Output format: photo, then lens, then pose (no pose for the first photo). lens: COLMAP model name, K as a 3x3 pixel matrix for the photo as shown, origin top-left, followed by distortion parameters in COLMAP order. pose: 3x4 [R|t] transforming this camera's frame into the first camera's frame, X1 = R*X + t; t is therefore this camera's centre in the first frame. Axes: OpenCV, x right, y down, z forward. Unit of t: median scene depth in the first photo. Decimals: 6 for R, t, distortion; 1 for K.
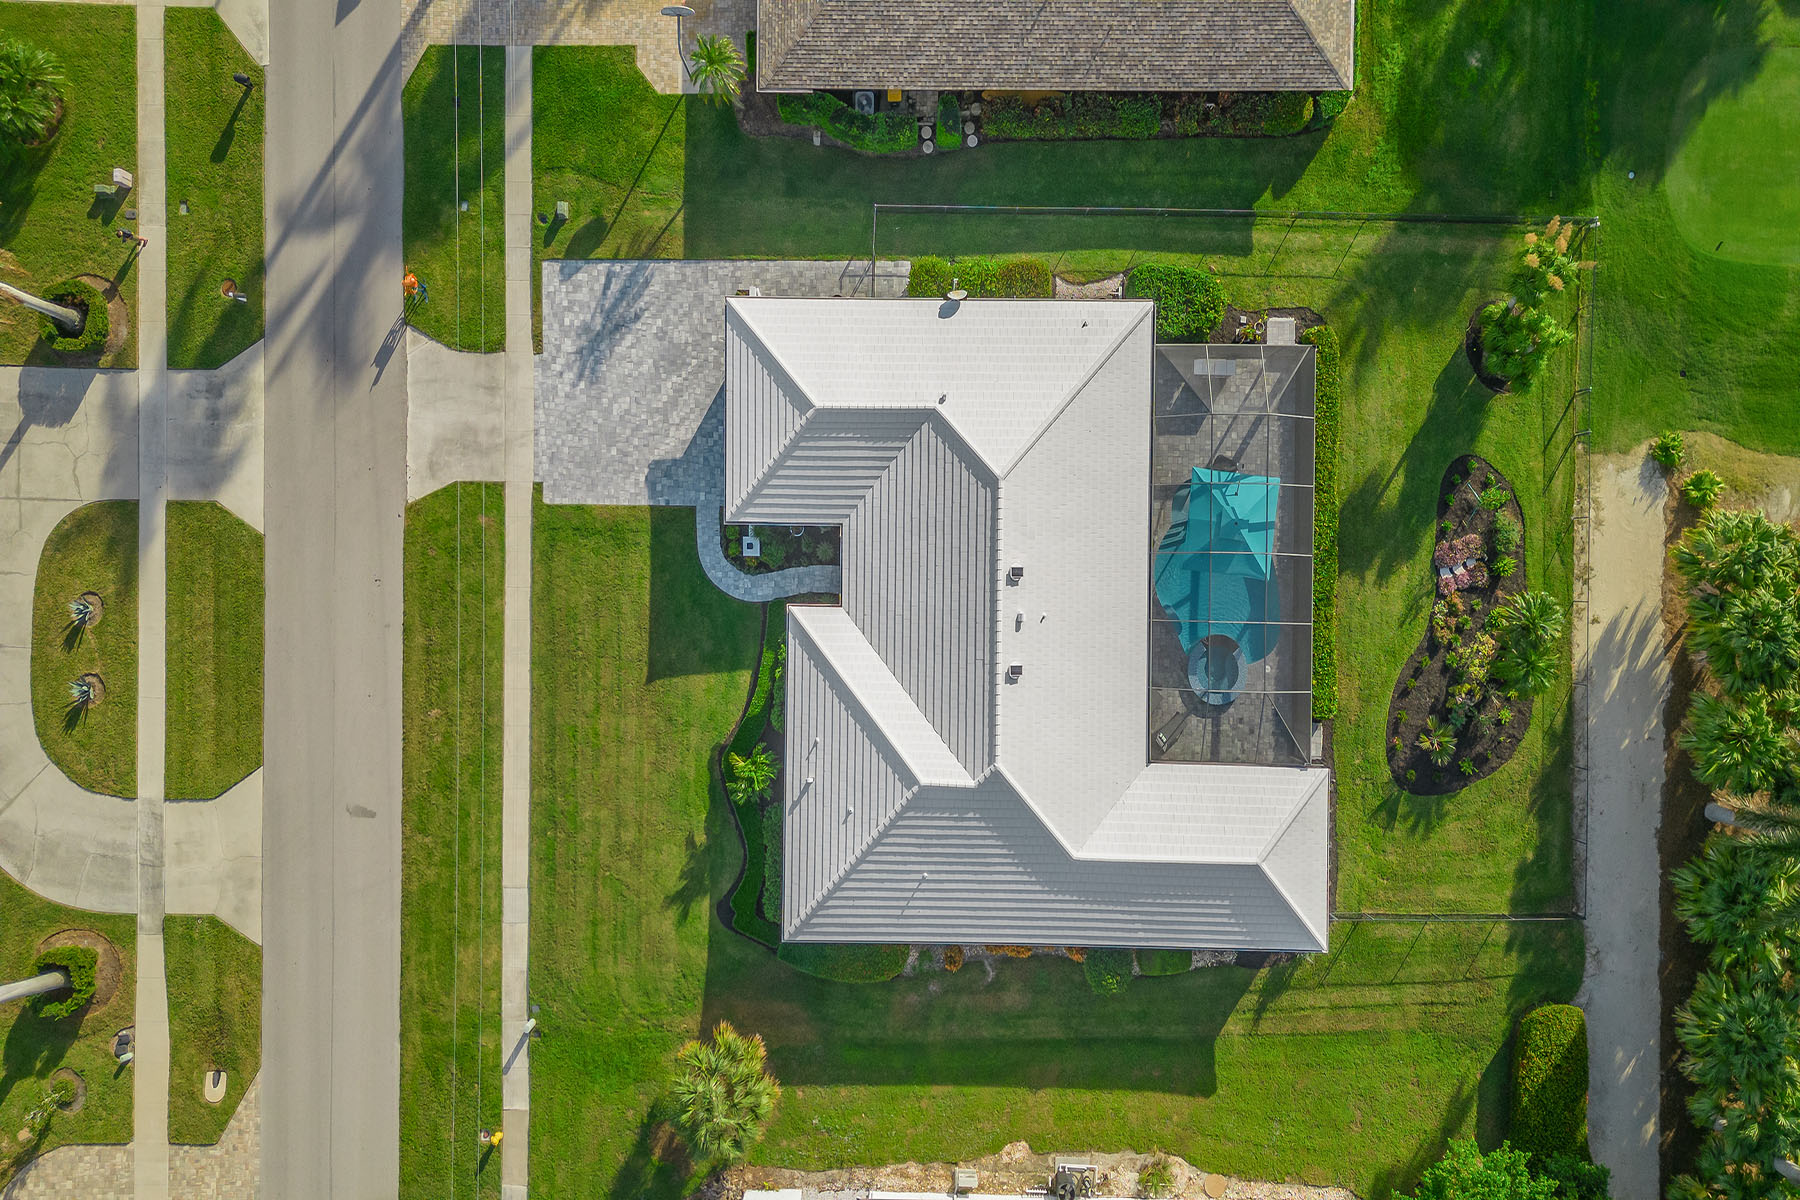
lens RADIAL K [[1286.6, 0, 900.0], [0, 1286.6, 600.0], [0, 0, 1]] dist [0.081090, -0.103680]
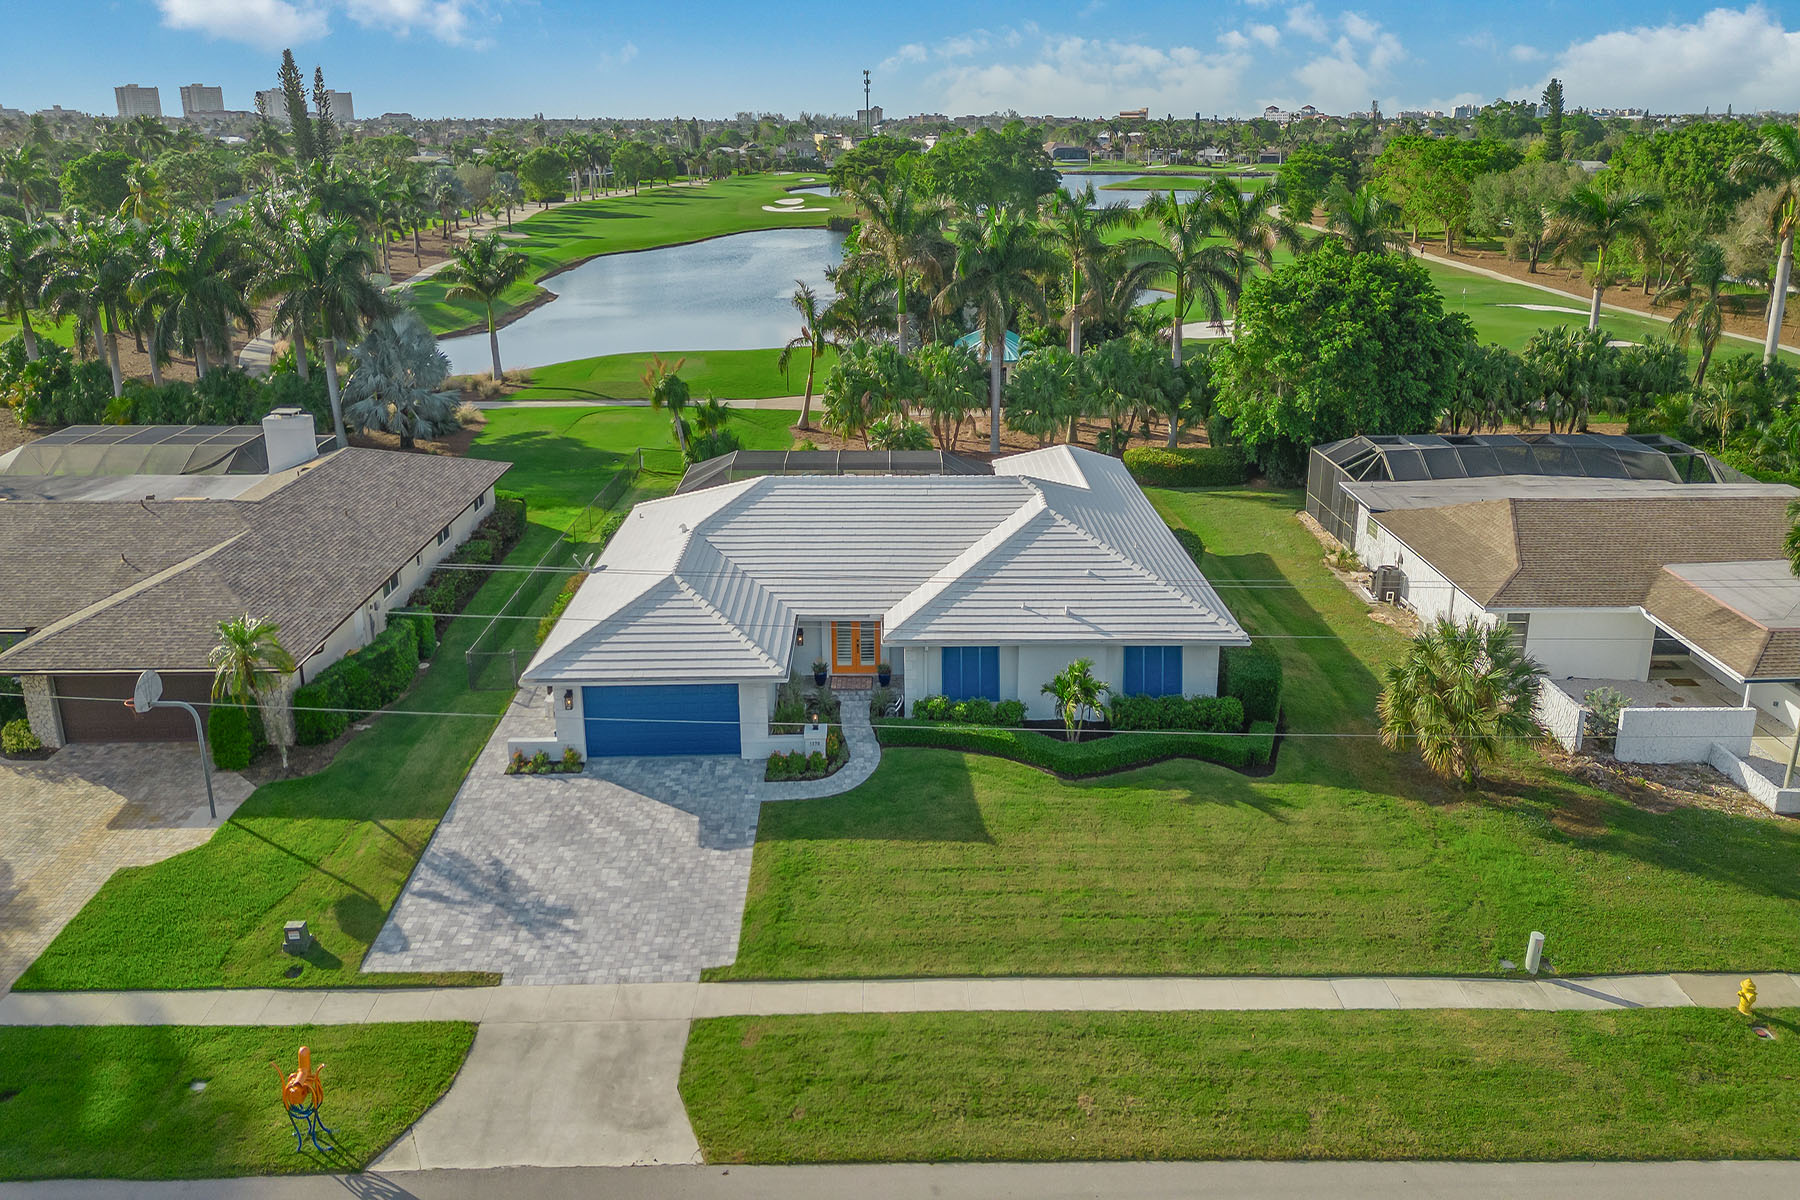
lens RADIAL K [[1286.6, 0, 900.0], [0, 1286.6, 600.0], [0, 0, 1]] dist [0.081090, -0.103680]
pose [[-0.018033, -0.254710, 0.966849, -0.865771], [0.999789, -0.014155, 0.014919, 0.001888], [0.009886, 0.966914, 0.254911, 0.657692]]
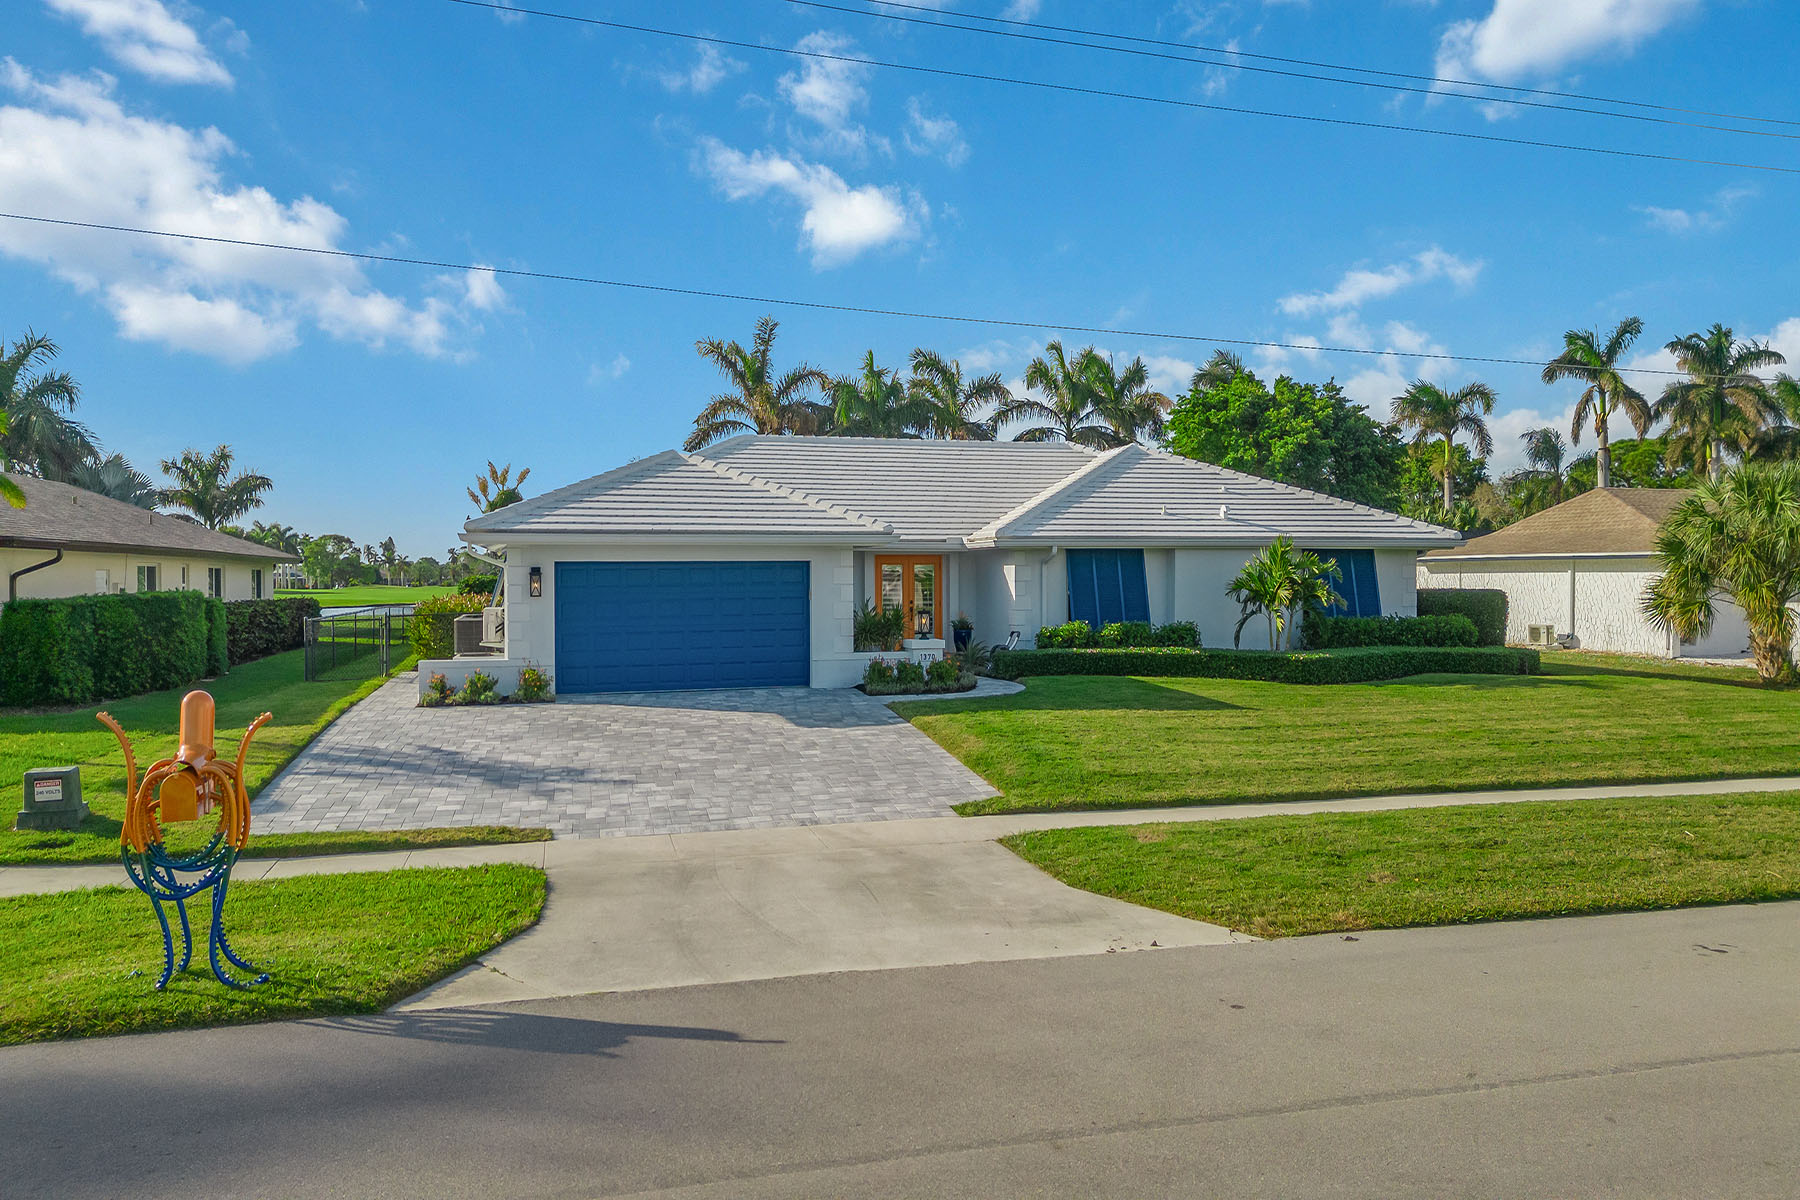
lens RADIAL K [[1286.6, 0, 900.0], [0, 1286.6, 600.0], [0, 0, 1]] dist [0.081090, -0.103680]
pose [[-0.264670, 0.104946, 0.958612, -0.601050], [0.963480, -0.013174, 0.267456, -0.189547], [0.040697, 0.994391, -0.097627, 0.979582]]
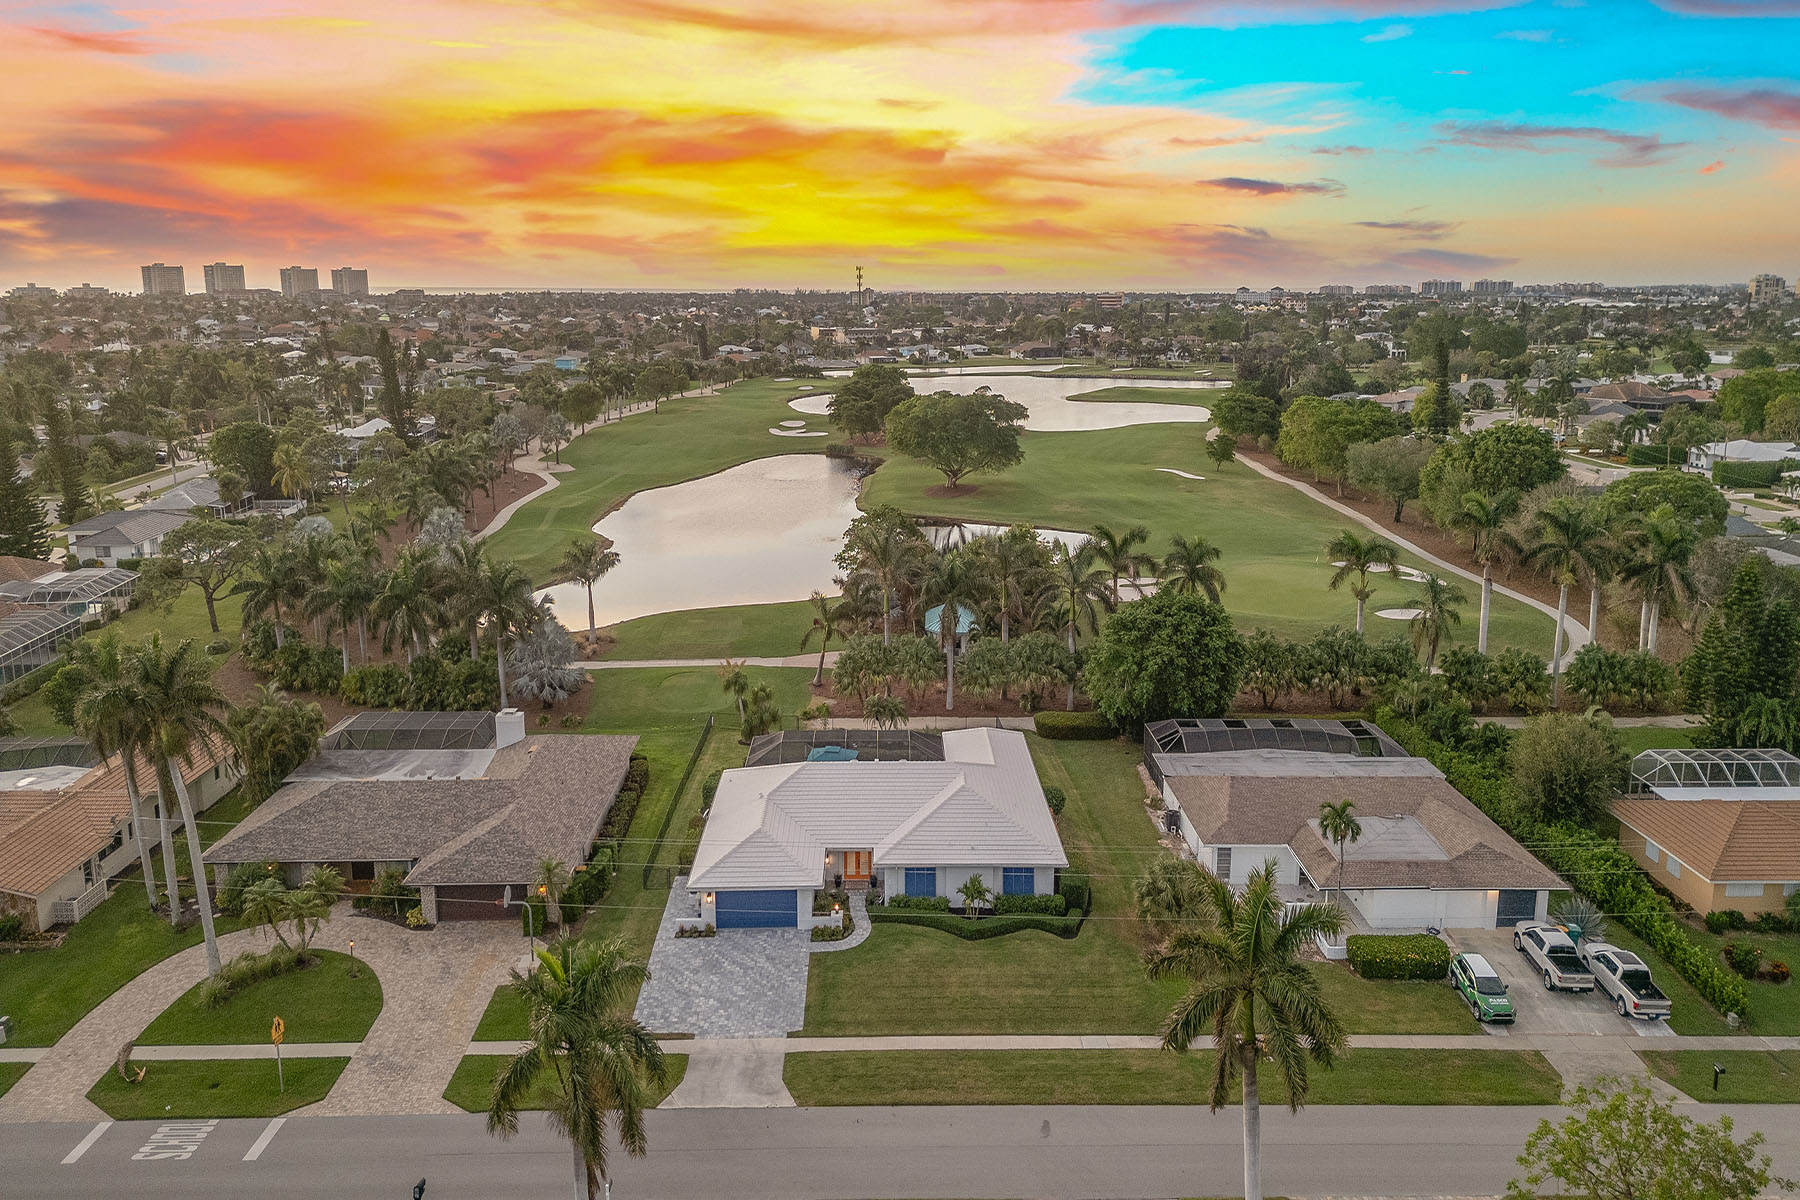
lens RADIAL K [[1286.6, 0, 900.0], [0, 1286.6, 600.0], [0, 0, 1]] dist [0.081090, -0.103680]
pose [[-0.025479, -0.137546, 0.990168, -1.599597], [0.999657, -0.009490, 0.024405, 0.000509], [0.006040, 0.990450, 0.137741, 0.351714]]
